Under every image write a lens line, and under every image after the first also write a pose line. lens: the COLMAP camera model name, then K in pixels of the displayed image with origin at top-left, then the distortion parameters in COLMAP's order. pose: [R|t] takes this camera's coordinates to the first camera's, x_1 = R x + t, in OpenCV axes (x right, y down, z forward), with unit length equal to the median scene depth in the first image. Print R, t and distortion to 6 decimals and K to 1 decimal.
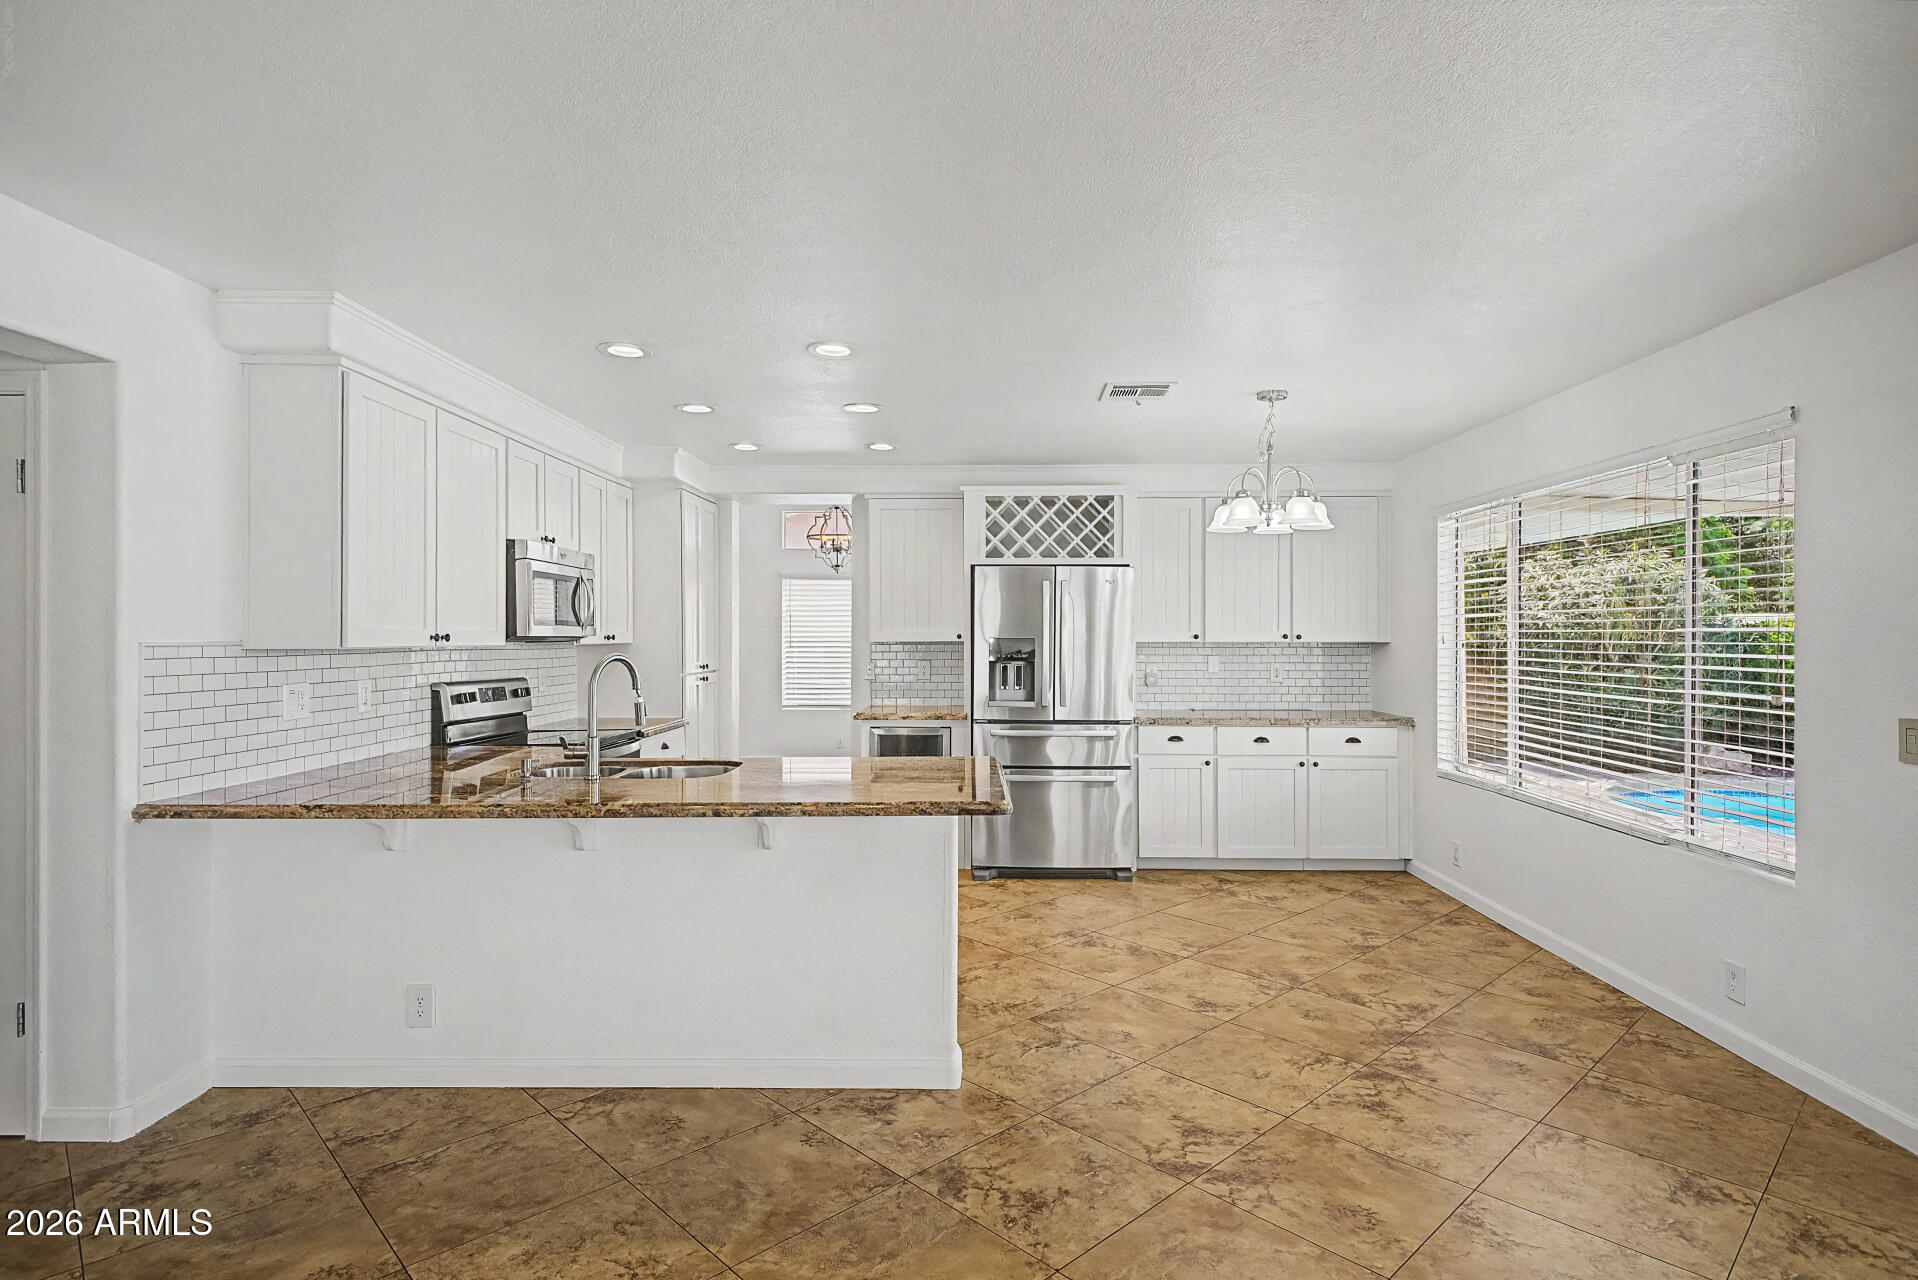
lens RADIAL K [[1028.2, 0, 959.0], [0, 1028.2, 640.0], [0, 0, 1]] dist [0.018251, -0.000332]
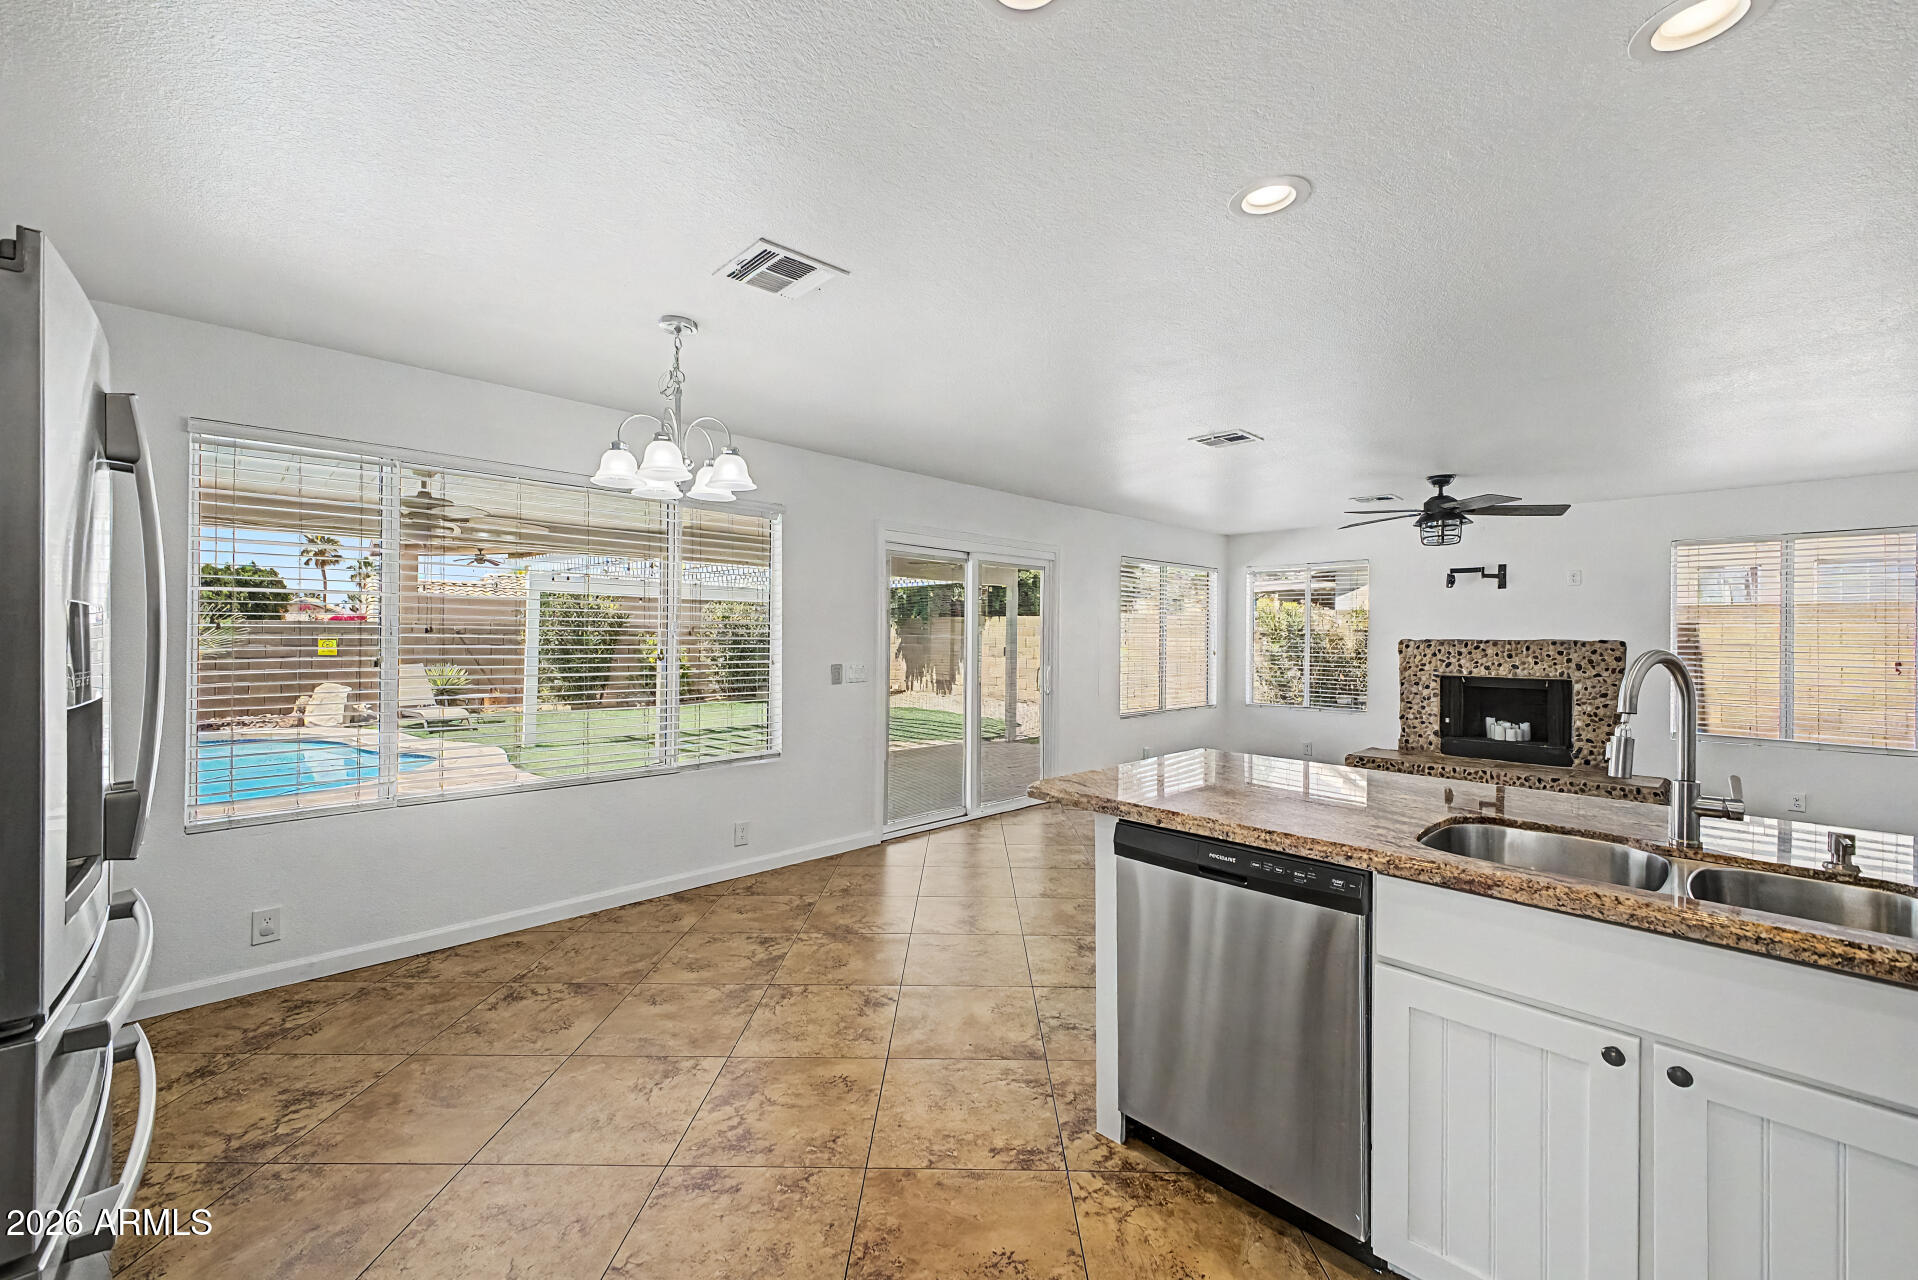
lens RADIAL K [[750.8, 0, 968.1], [0, 750.8, 632.8], [0, 0, 1]] dist [0.012054, -0.000279]
pose [[-0.721344, -0.003508, 0.692568, -0.276477], [-0.005257, 0.999986, -0.000411, 0.002922], [-0.692557, -0.003937, -0.721352, 1.267410]]
